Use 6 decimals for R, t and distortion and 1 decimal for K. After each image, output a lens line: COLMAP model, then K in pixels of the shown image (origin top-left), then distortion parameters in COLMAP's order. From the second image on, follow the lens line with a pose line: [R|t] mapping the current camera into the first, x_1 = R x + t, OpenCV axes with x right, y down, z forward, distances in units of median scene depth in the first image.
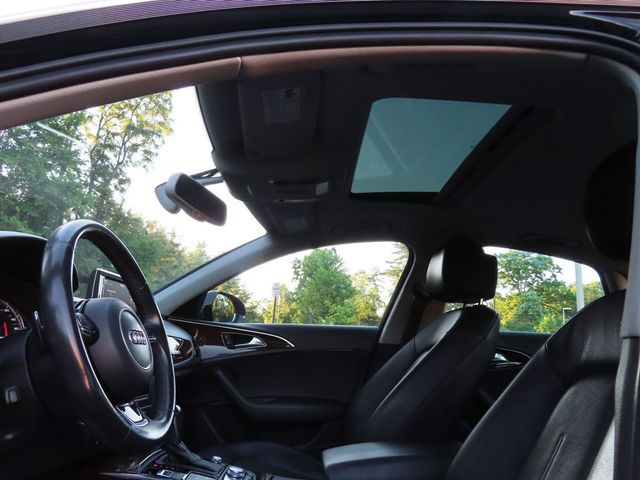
lens RADIAL K [[458.9, 0, 320.0], [0, 458.9, 240.0], [0, 0, 1]] dist [-0.006569, 0.001931]
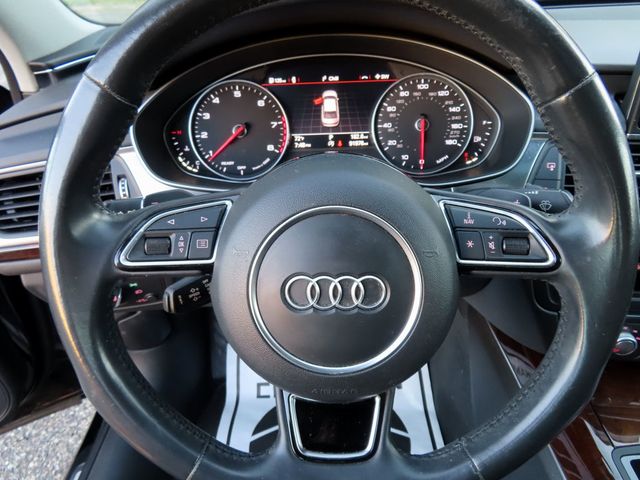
lens RADIAL K [[459.3, 0, 319.2], [0, 459.3, 239.3], [0, 0, 1]] dist [-0.004916, 0.002834]
pose [[-0.026248, 0.481686, -0.875951, -0.032725], [0.255593, 0.850361, 0.459955, -0.000131], [0.966428, -0.211814, -0.145436, 0.426044]]
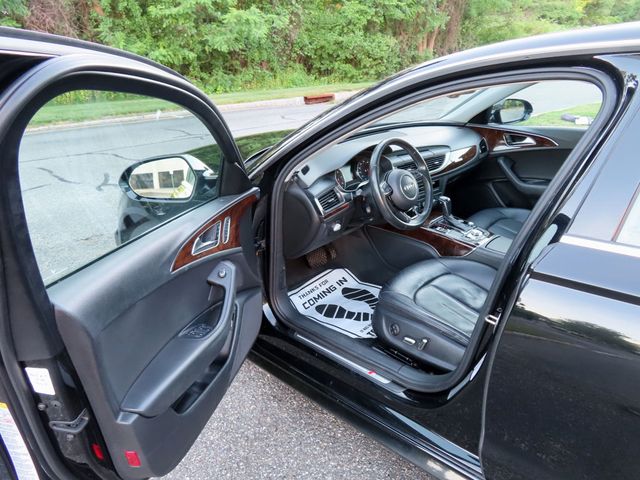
lens RADIAL K [[460.6, 0, 320.0], [0, 460.6, 240.0], [0, 0, 1]] dist [-0.008454, 0.007673]
pose [[0.724861, 0.180063, -0.664947, 0.384962], [0.229198, 0.847213, 0.479268, -0.337775], [0.649650, -0.499807, 0.572842, -0.350754]]
